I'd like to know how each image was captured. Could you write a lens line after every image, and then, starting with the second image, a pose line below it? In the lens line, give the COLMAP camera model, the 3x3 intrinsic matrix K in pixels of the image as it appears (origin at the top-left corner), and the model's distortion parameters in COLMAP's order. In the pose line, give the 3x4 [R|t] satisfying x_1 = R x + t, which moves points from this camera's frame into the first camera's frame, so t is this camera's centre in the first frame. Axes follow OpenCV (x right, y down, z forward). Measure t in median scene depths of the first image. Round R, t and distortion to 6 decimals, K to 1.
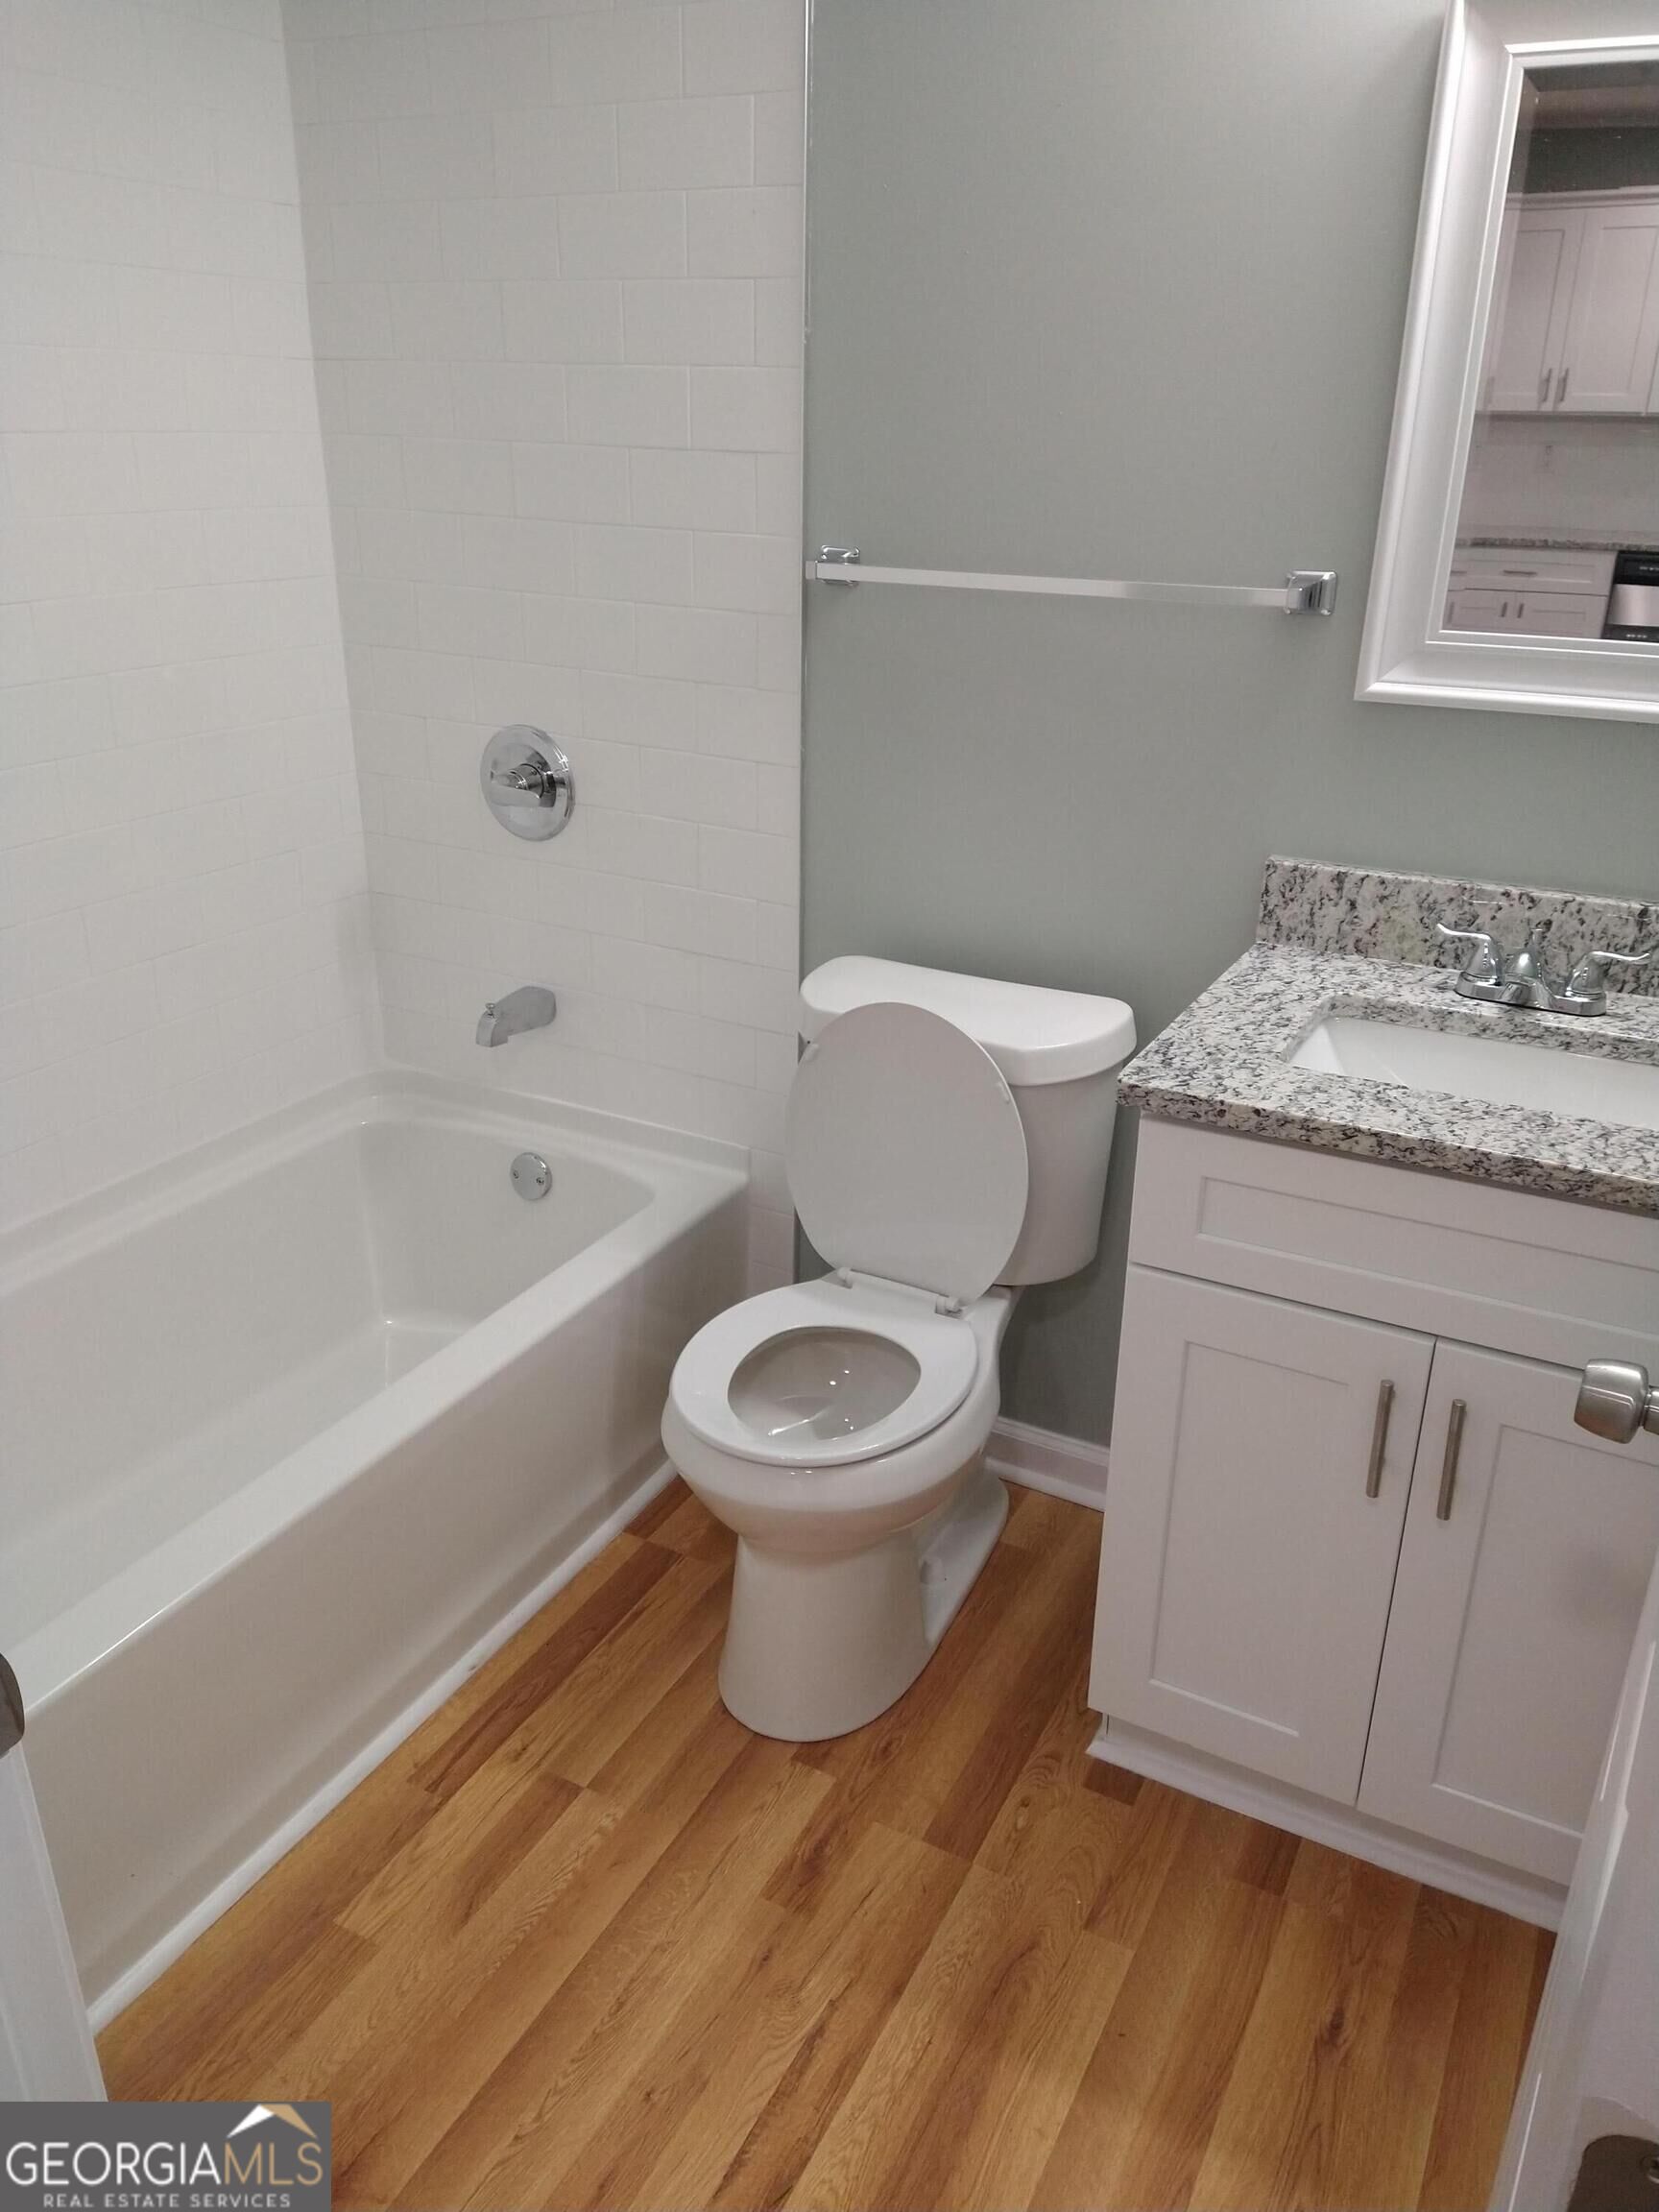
lens RADIAL K [[1626.0, 0, 829.5], [0, 1626.0, 1106.0], [0, 0, 1]] dist [0.098574, -0.179626]
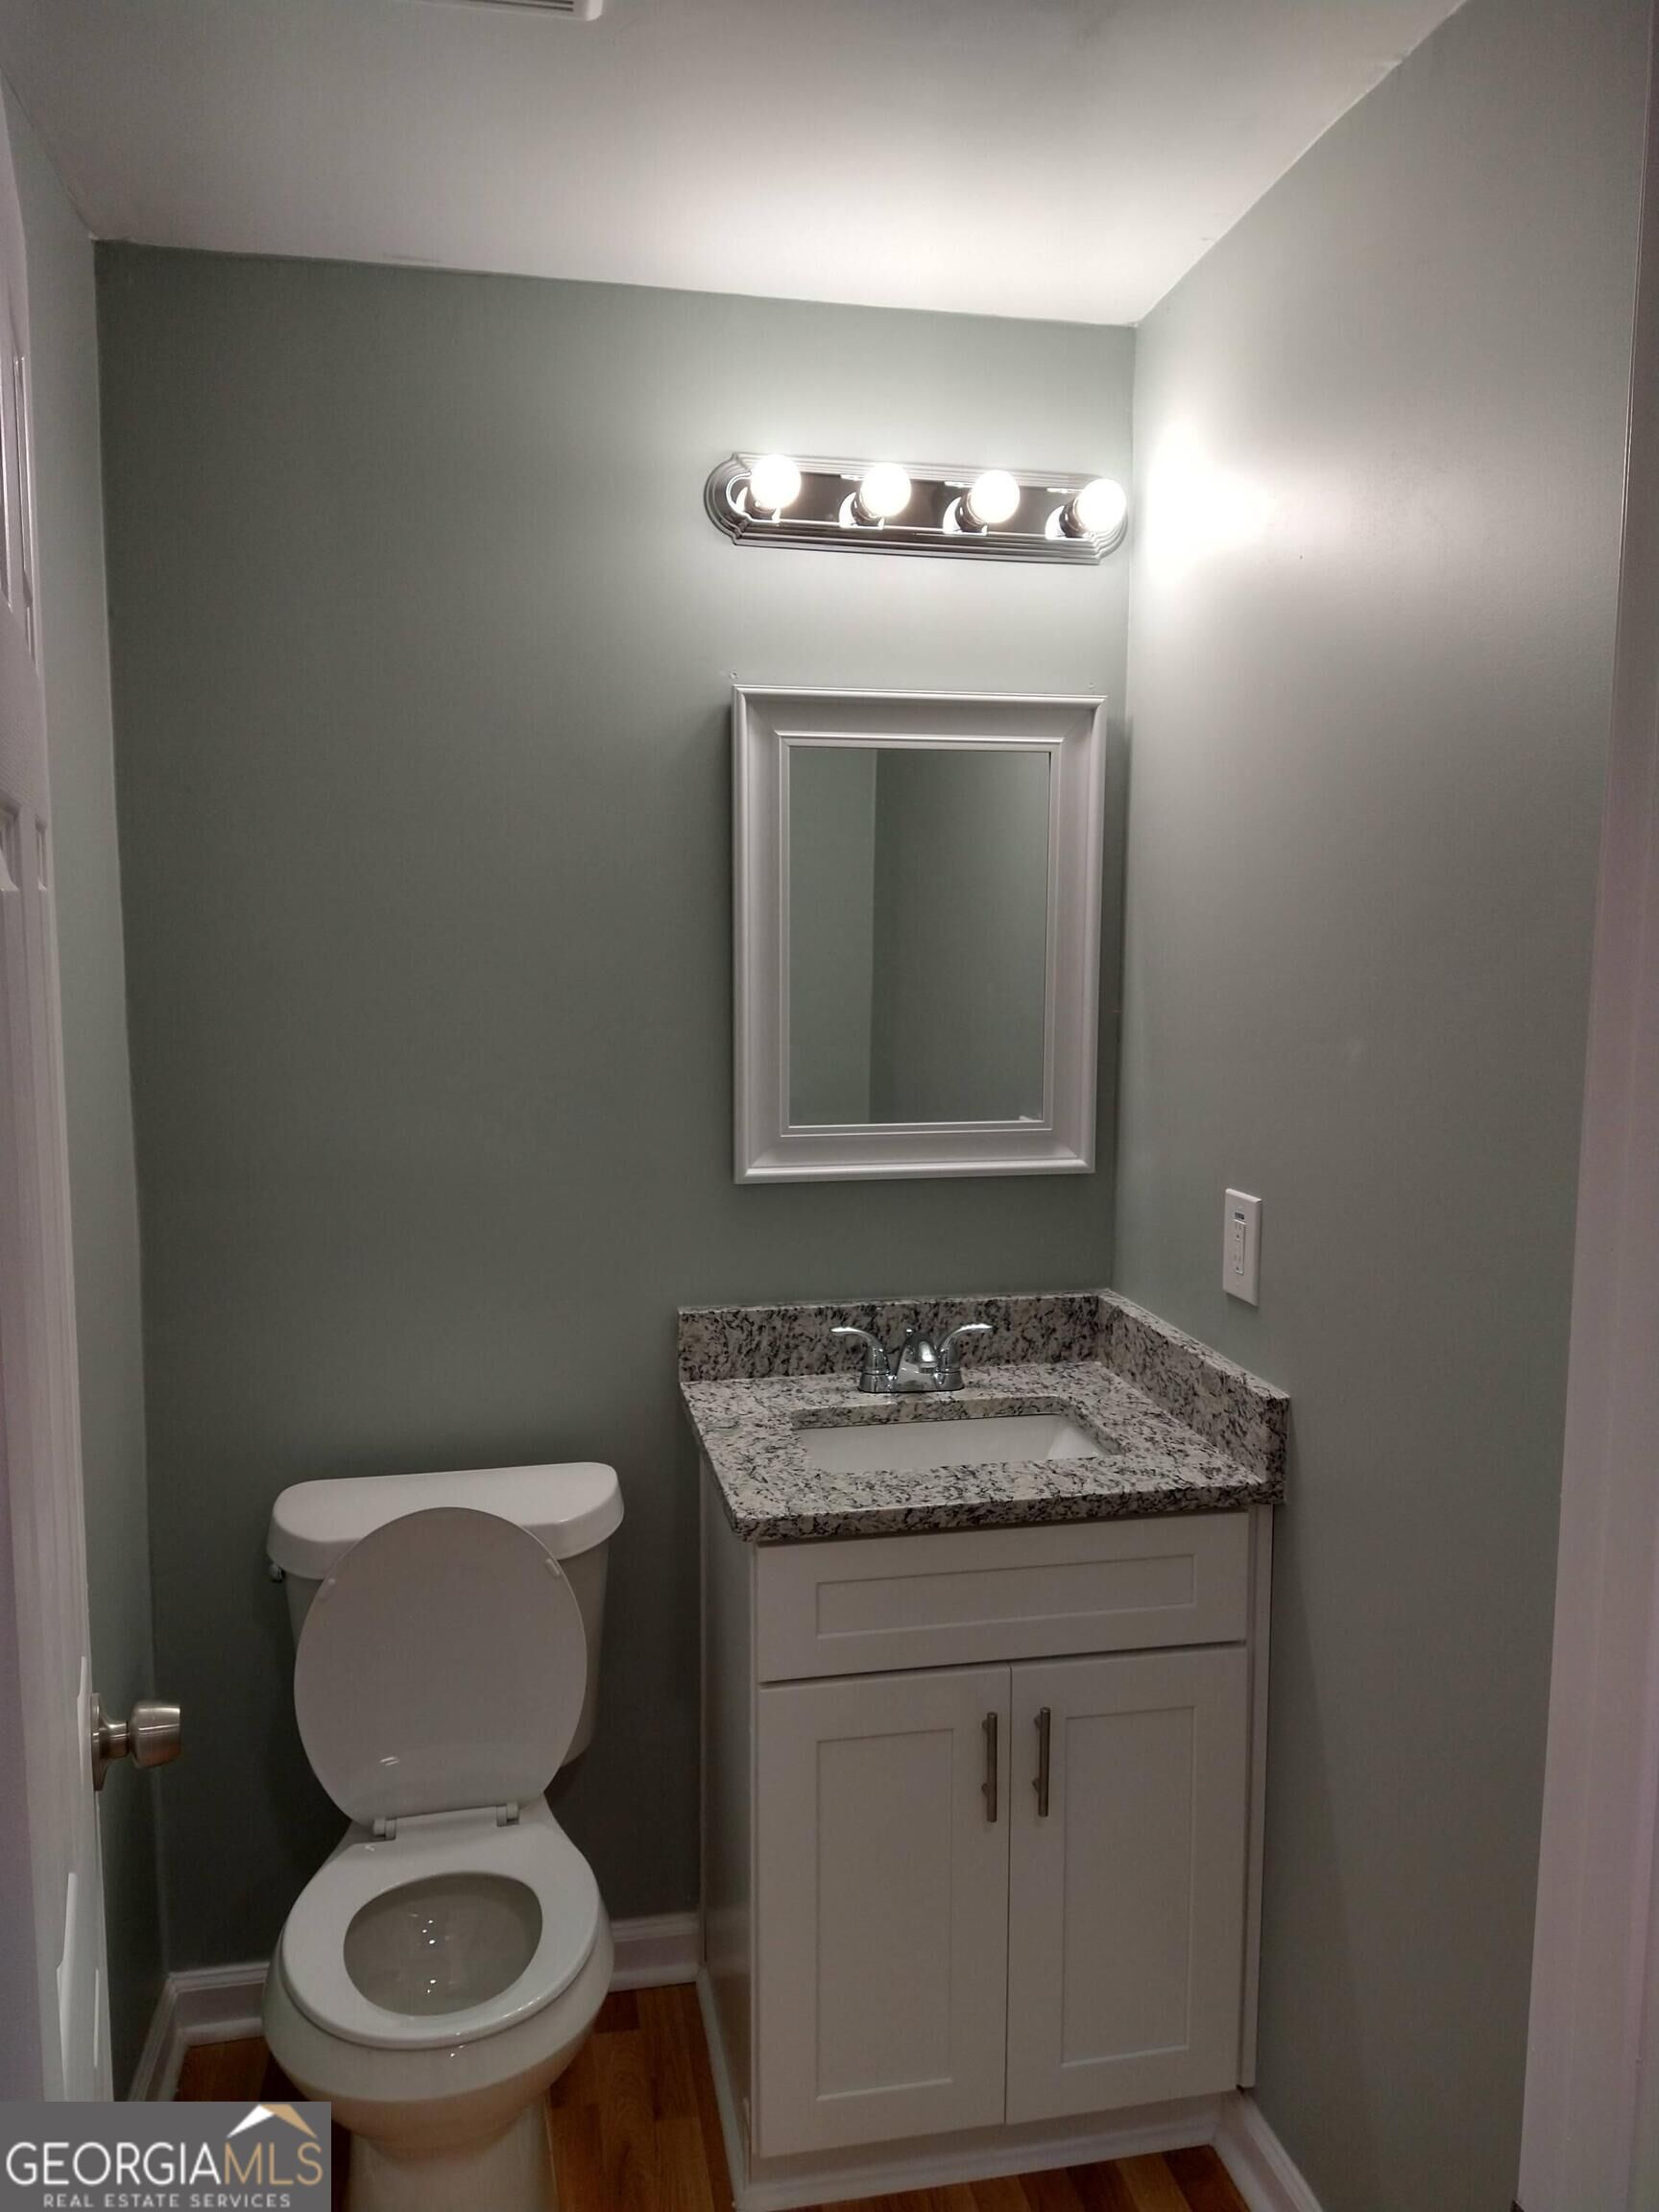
lens RADIAL K [[1359.9, 0, 830.9], [0, 1359.9, 1138.4], [0, 0, 1]] dist [0.089194, -0.080198]
pose [[0.743764, -0.070904, 0.664671, -0.338889], [0.249946, 0.951728, -0.178162, -0.072808], [-0.619953, 0.298642, 0.725583, 0.172006]]
